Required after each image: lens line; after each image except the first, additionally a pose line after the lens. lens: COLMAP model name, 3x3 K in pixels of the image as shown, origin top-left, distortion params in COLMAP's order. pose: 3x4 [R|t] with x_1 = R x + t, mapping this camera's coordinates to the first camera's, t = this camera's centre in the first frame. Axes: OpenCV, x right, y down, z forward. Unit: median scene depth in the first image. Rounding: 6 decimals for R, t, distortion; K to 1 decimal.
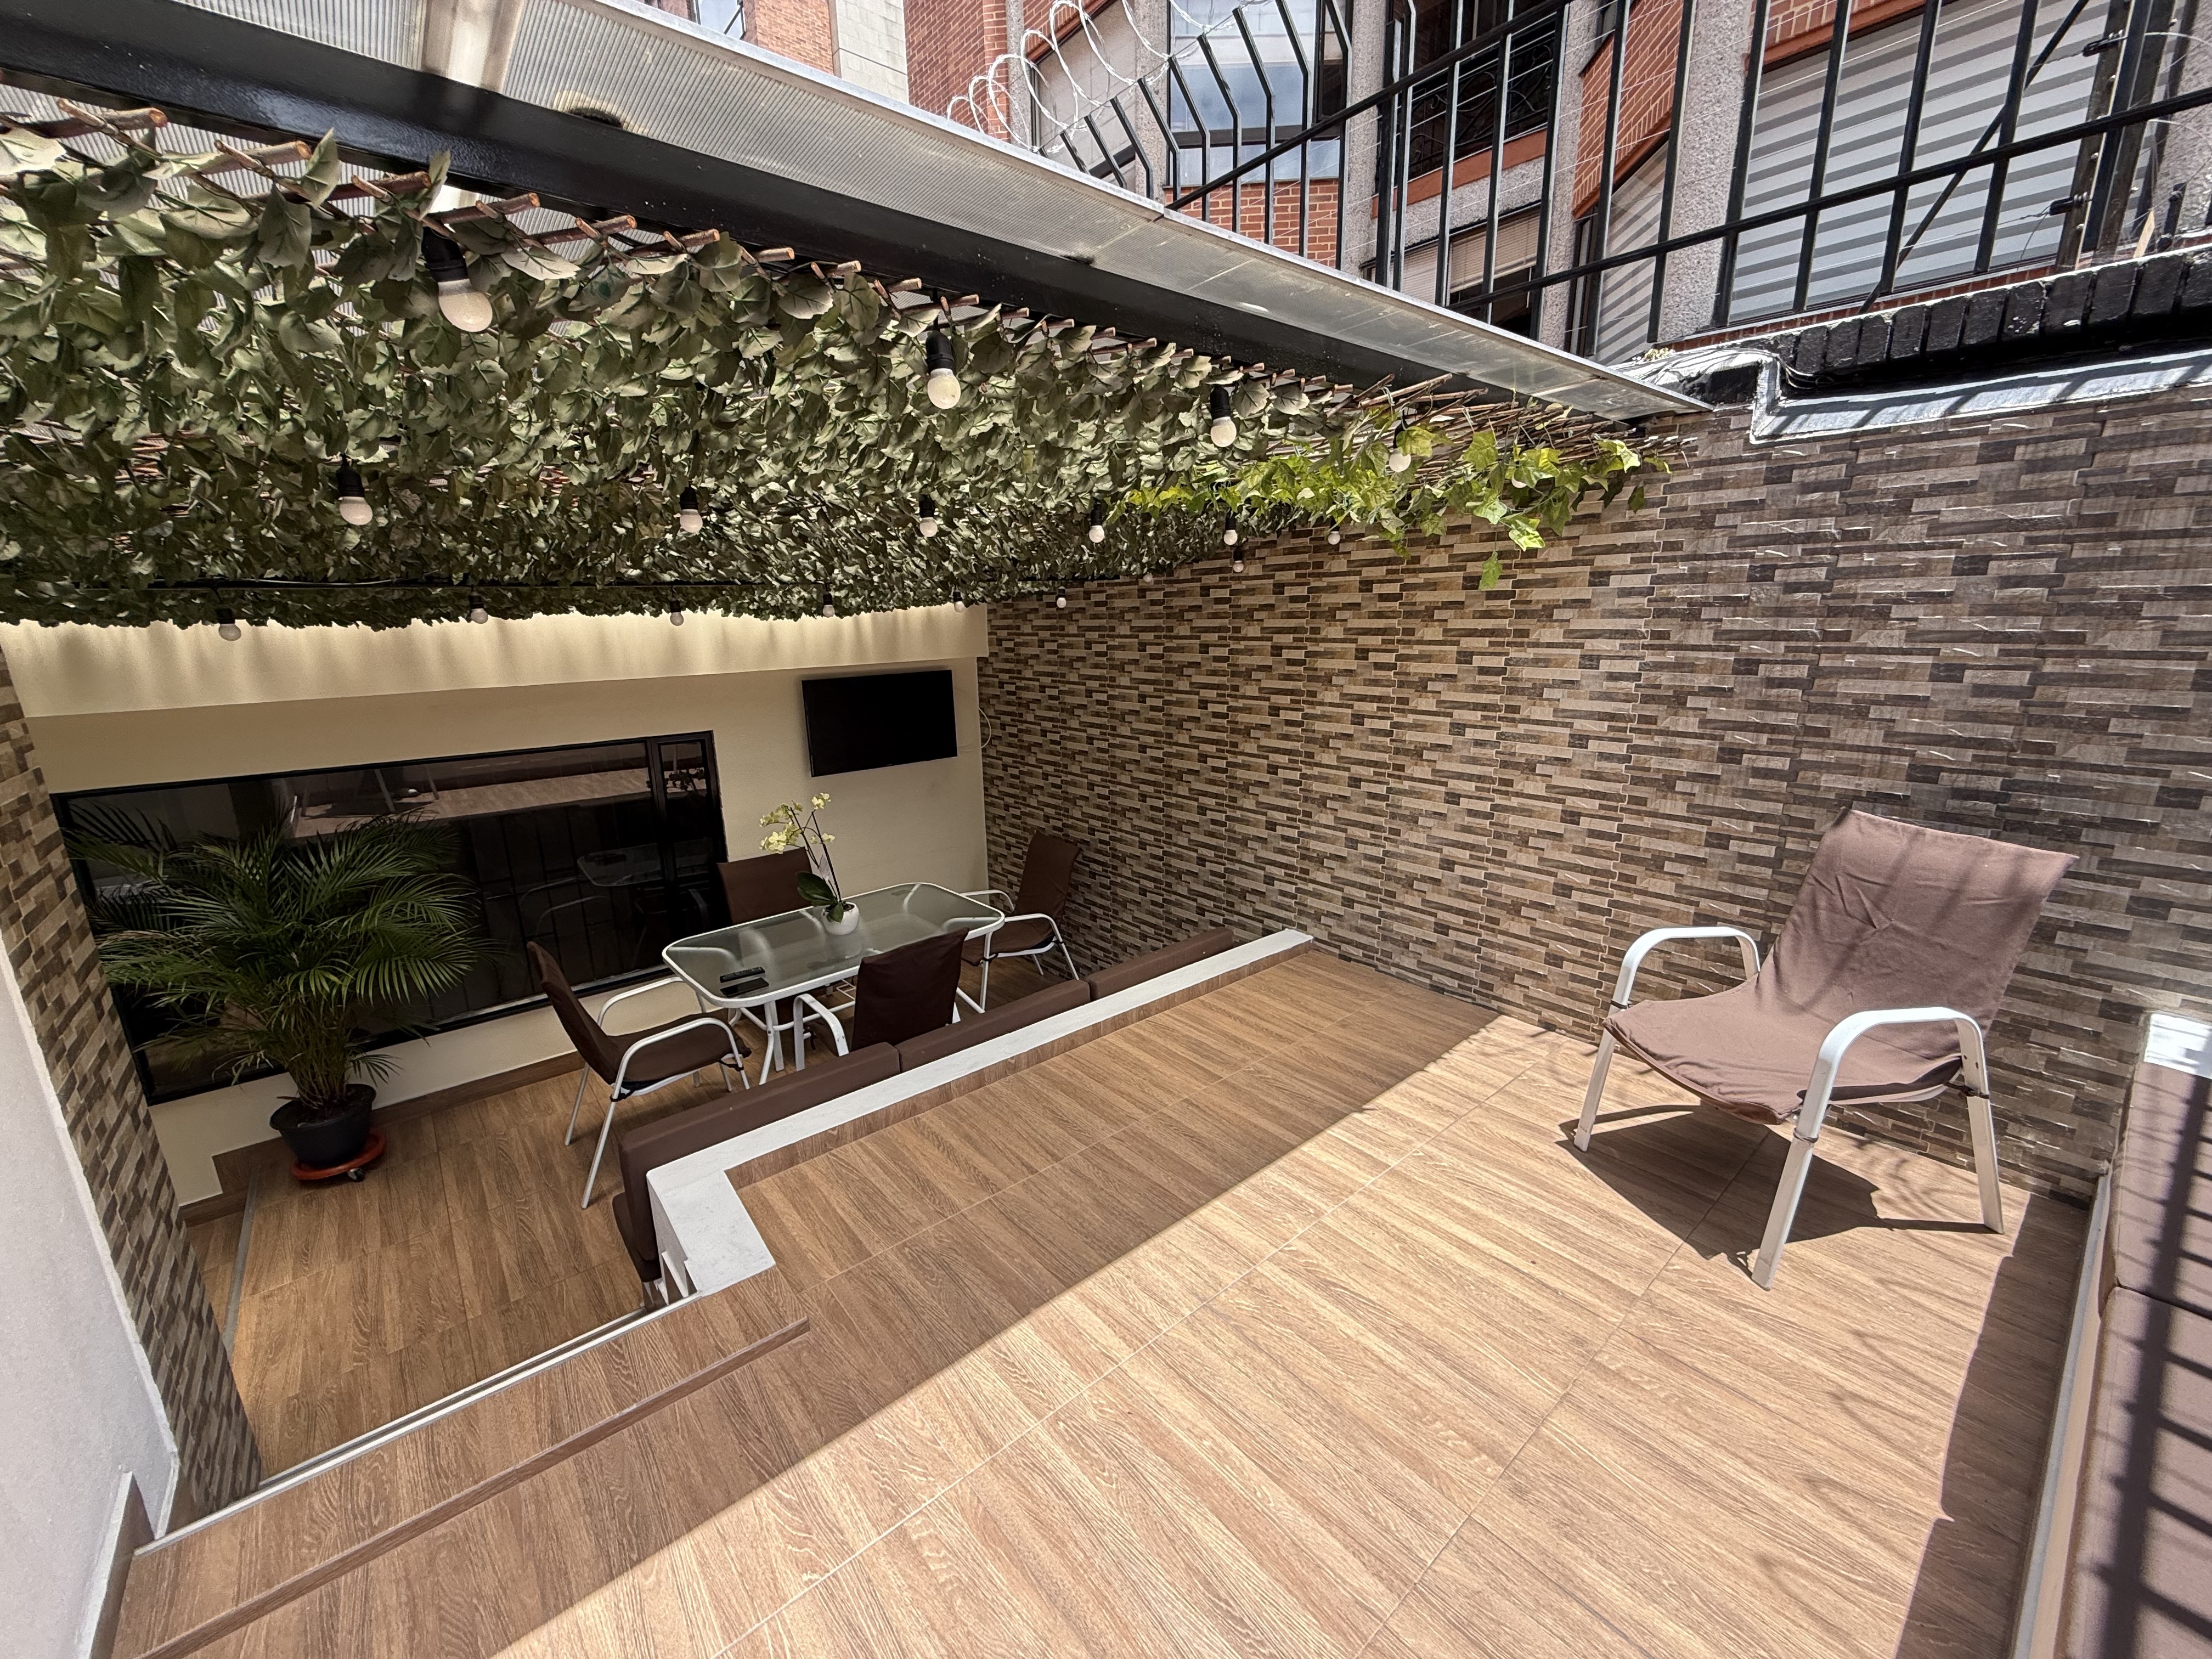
lens RADIAL K [[877.9, 0, 1108.3], [0, 877.9, 837.9], [0, 0, 1]] dist [0.000957, -0.000277]
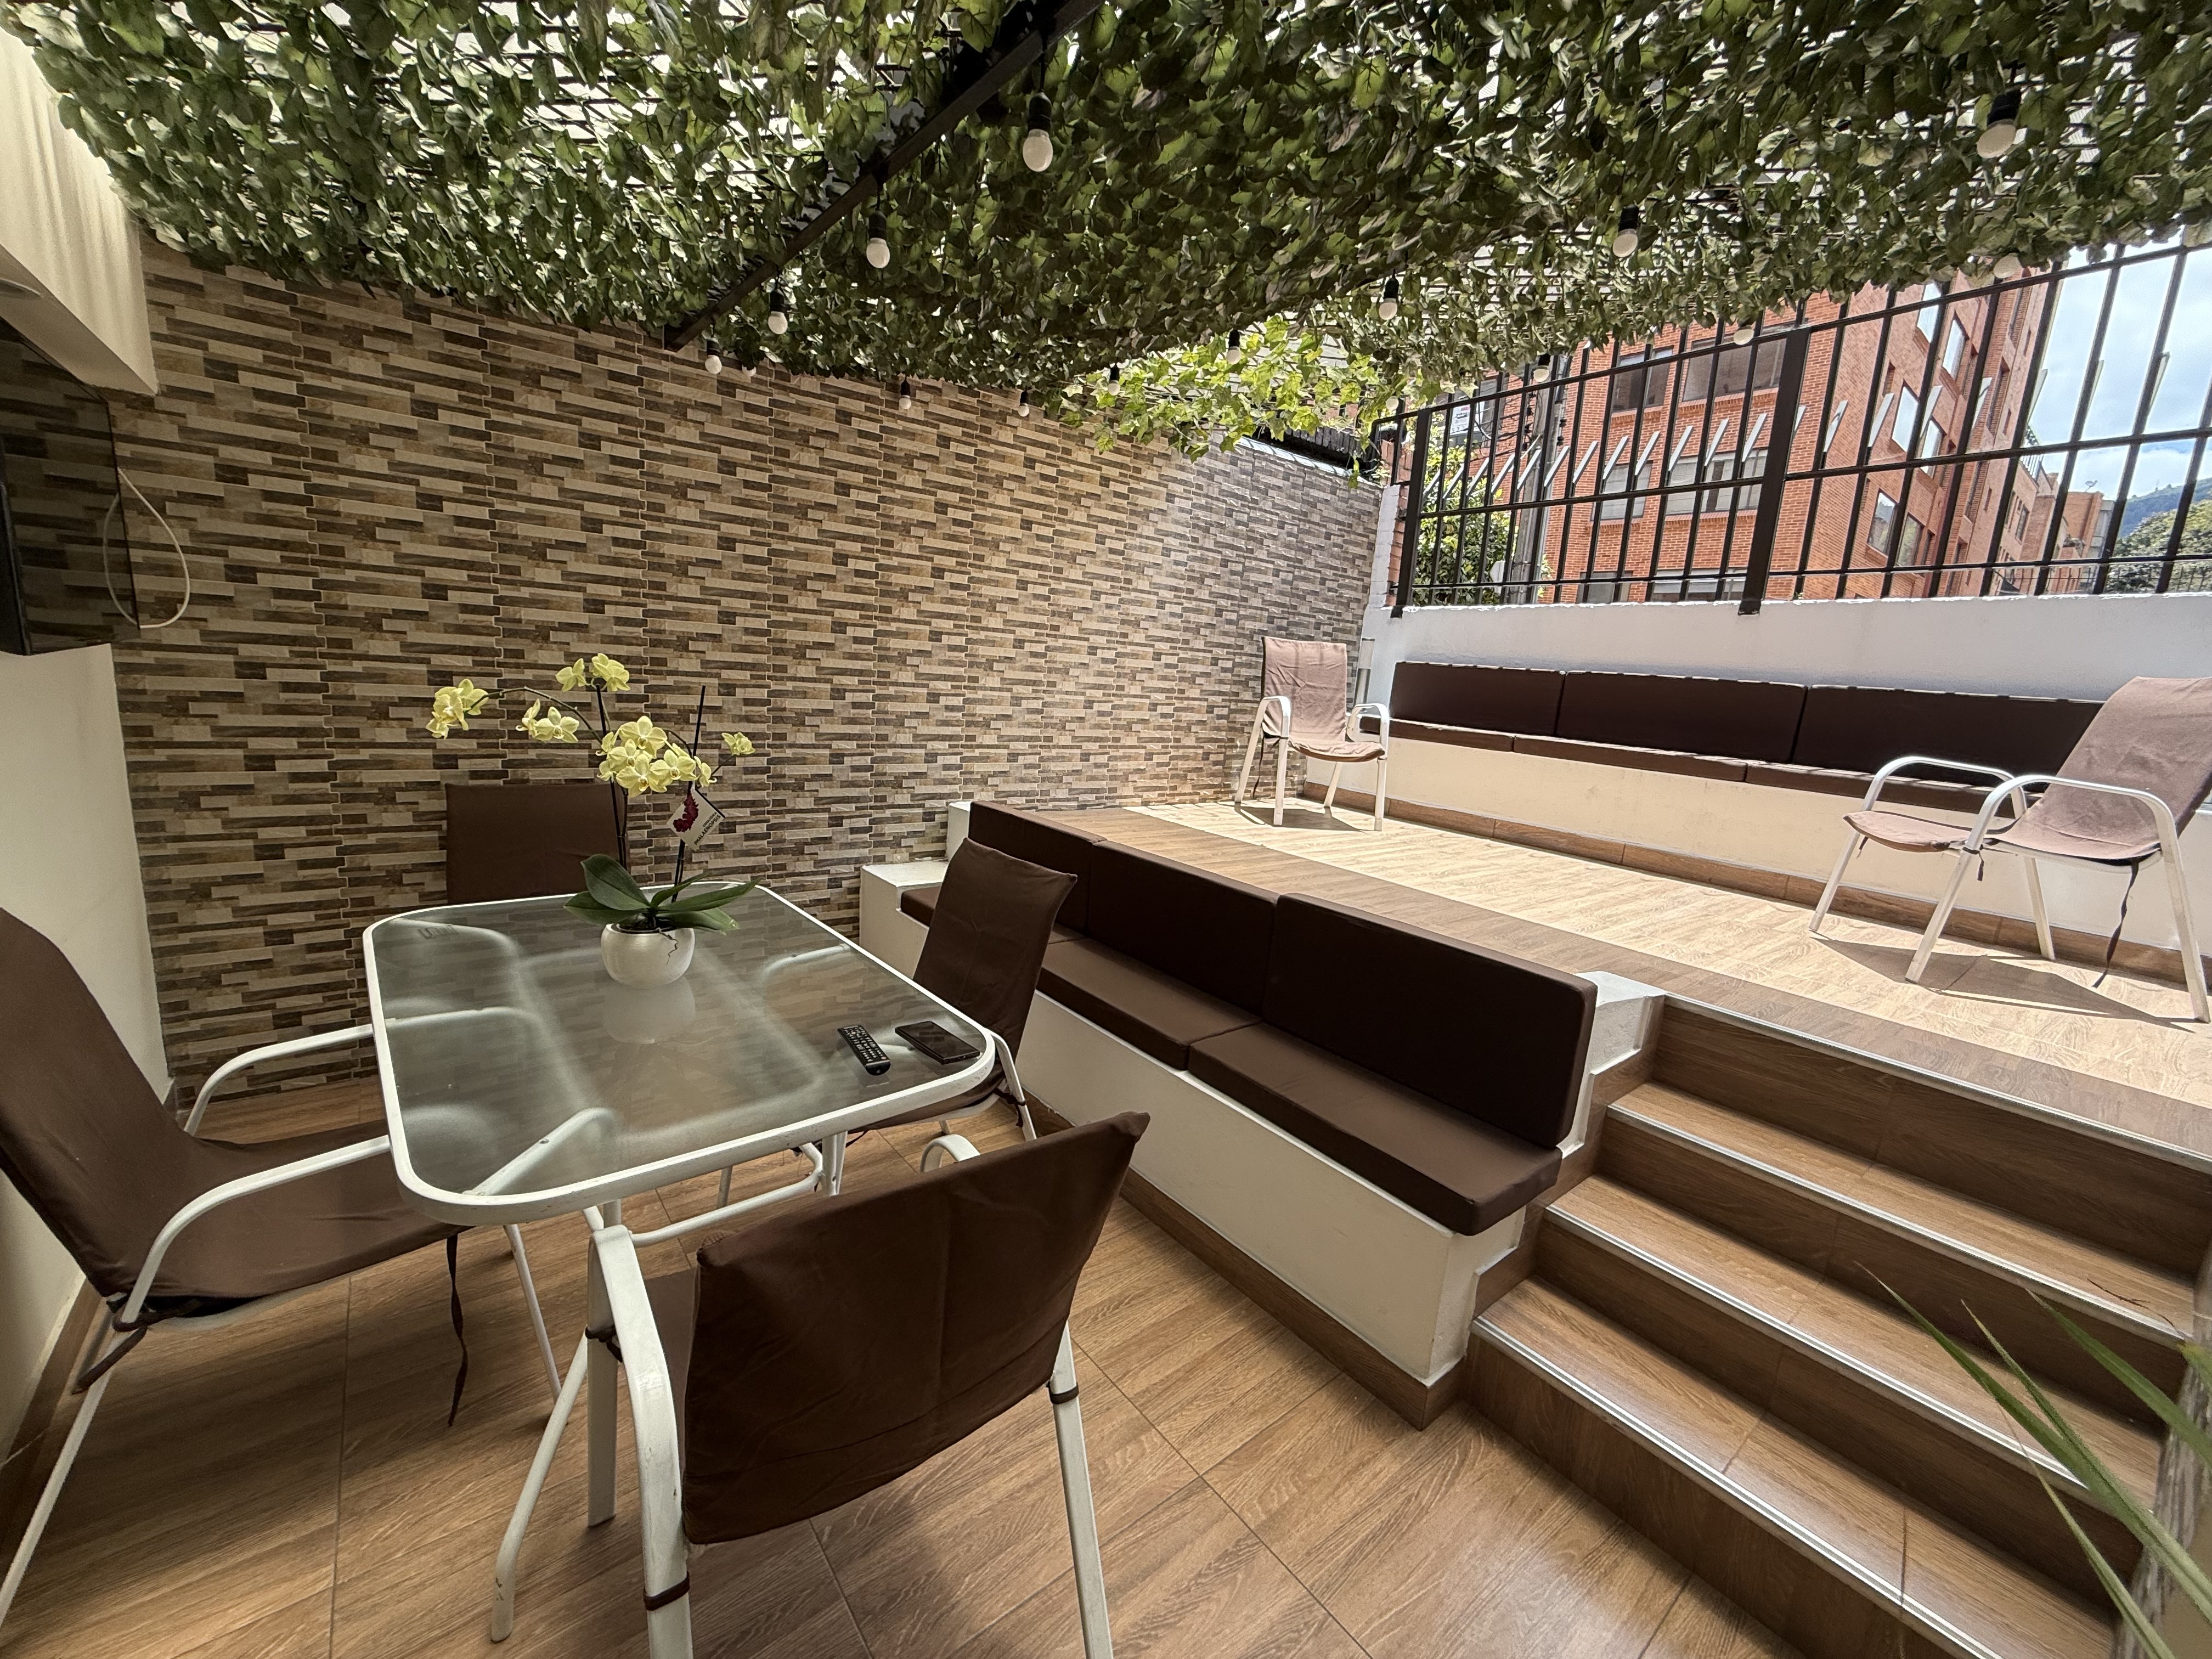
lens RADIAL K [[877.9, 0, 1099.9], [0, 877.9, 826.6], [0, 0, 1]] dist [0.000957, -0.000277]
pose [[0.028980, -0.160035, 0.986686, -0.868331], [0.183675, 0.971145, 0.152119, 0.011443], [-0.982560, 0.176821, 0.057538, 0.902617]]
